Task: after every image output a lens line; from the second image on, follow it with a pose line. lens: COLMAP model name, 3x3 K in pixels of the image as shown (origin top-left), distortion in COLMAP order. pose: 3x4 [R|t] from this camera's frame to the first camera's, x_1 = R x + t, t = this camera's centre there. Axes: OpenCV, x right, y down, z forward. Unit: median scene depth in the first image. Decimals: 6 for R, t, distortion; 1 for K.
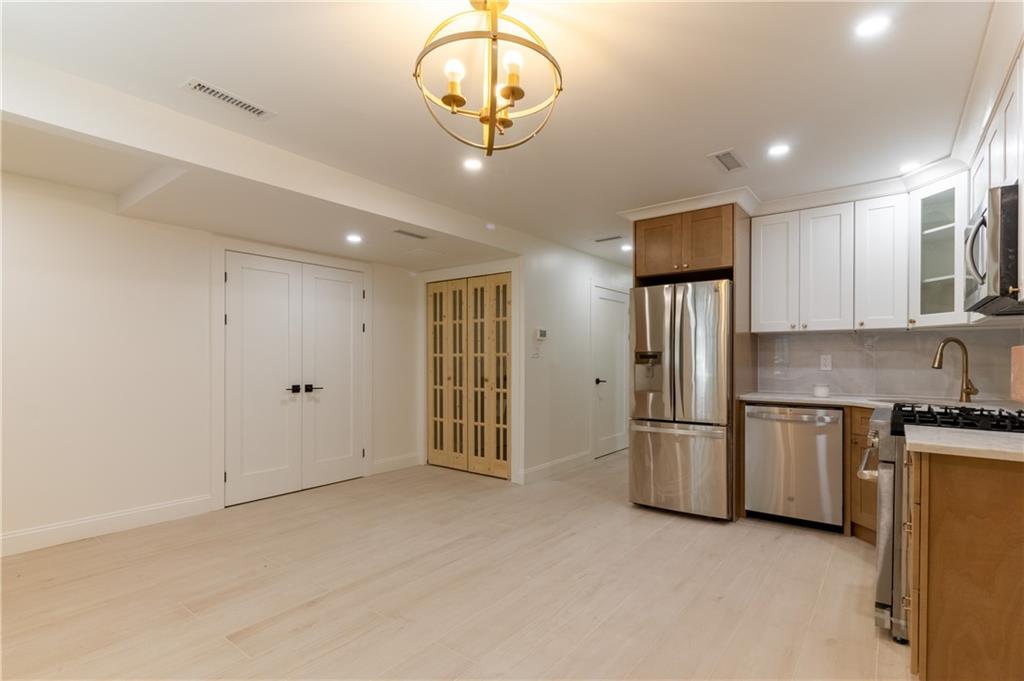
lens RADIAL K [[484.7, 0, 542.9], [0, 484.7, 360.8], [0, 0, 1]] dist [0.005793, 0.000107]
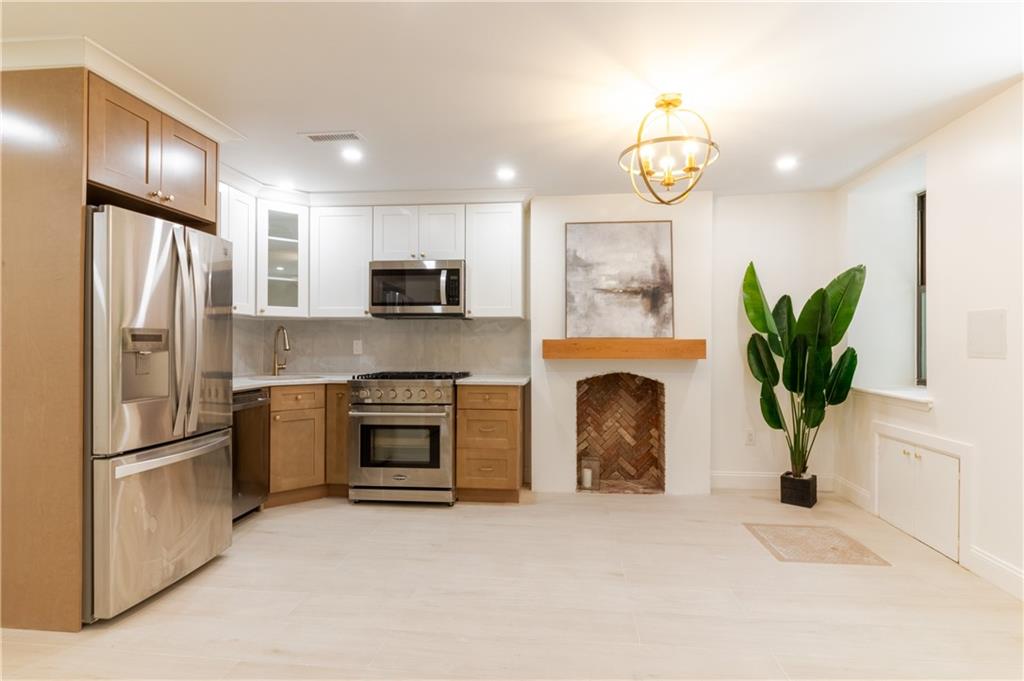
lens RADIAL K [[502.2, 0, 520.4], [0, 502.2, 341.7], [0, 0, 1]] dist [-0.000478, -0.002129]
pose [[-0.506191, 0.000295, 0.862421, -0.406642], [-0.003766, 0.999990, -0.002553, -0.003811], [-0.862413, -0.004540, -0.506184, 0.726579]]
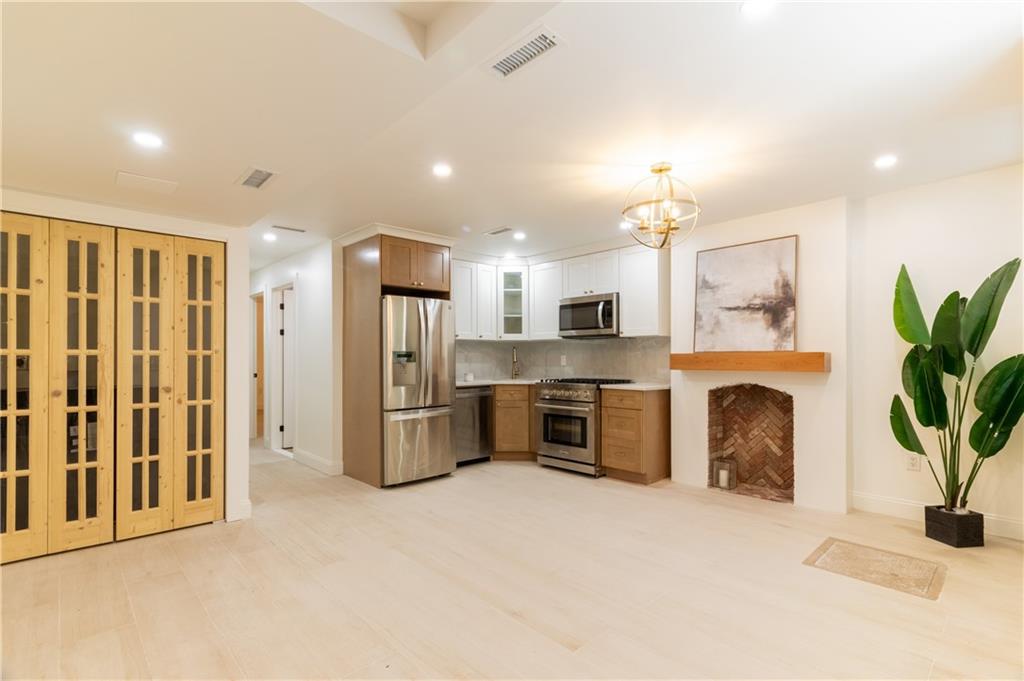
lens RADIAL K [[484.7, 0, 511.3], [0, 484.7, 355.4], [0, 0, 1]] dist [0.005793, 0.000107]
pose [[0.193225, 0.000722, 0.981154, -0.703344], [0.003344, 0.999993, -0.001395, -0.005806], [-0.981149, 0.003550, 0.193222, 0.407509]]
